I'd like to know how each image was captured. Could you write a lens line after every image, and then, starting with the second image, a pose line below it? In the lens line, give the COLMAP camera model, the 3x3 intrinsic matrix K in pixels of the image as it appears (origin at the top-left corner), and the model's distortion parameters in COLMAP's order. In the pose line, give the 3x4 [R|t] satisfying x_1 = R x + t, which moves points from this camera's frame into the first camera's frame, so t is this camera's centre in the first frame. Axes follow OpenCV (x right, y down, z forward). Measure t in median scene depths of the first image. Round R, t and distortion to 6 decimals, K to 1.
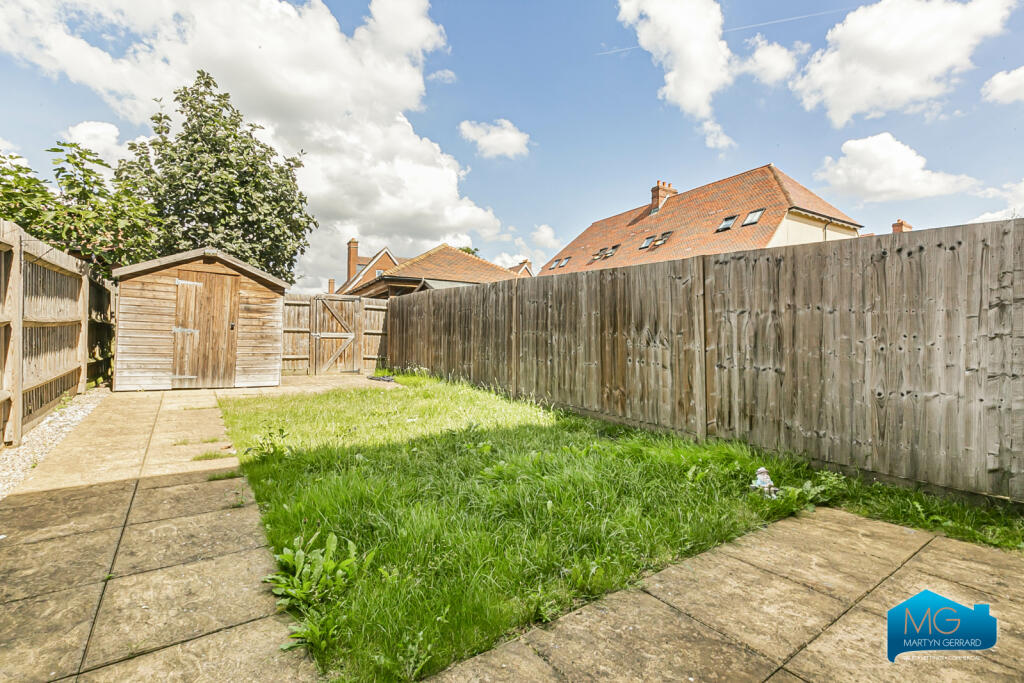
lens RADIAL K [[464.1, 0, 511.2], [0, 464.1, 343.9], [0, 0, 1]] dist [0.003671, 0.000137]
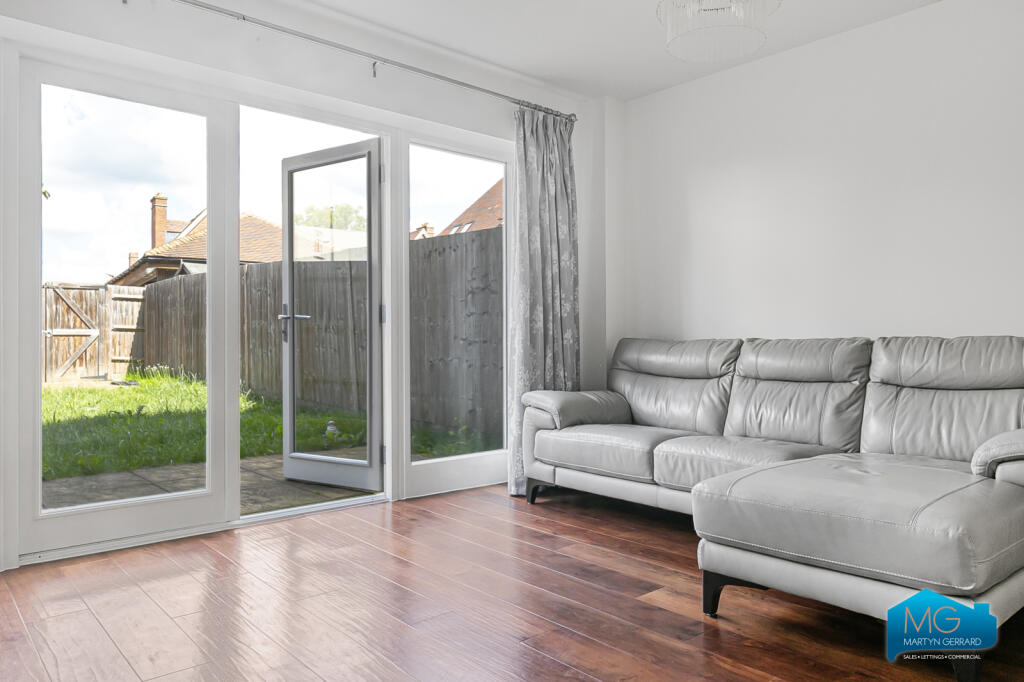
lens RADIAL K [[717.4, 0, 513.0], [0, 717.4, 340.7], [0, 0, 1]] dist [0.004688, 0.000277]
pose [[0.995282, -0.020073, 0.094929, 0.266705], [0.020943, 0.999747, -0.008171, 0.022614], [-0.094741, 0.010121, 0.995451, -0.318649]]
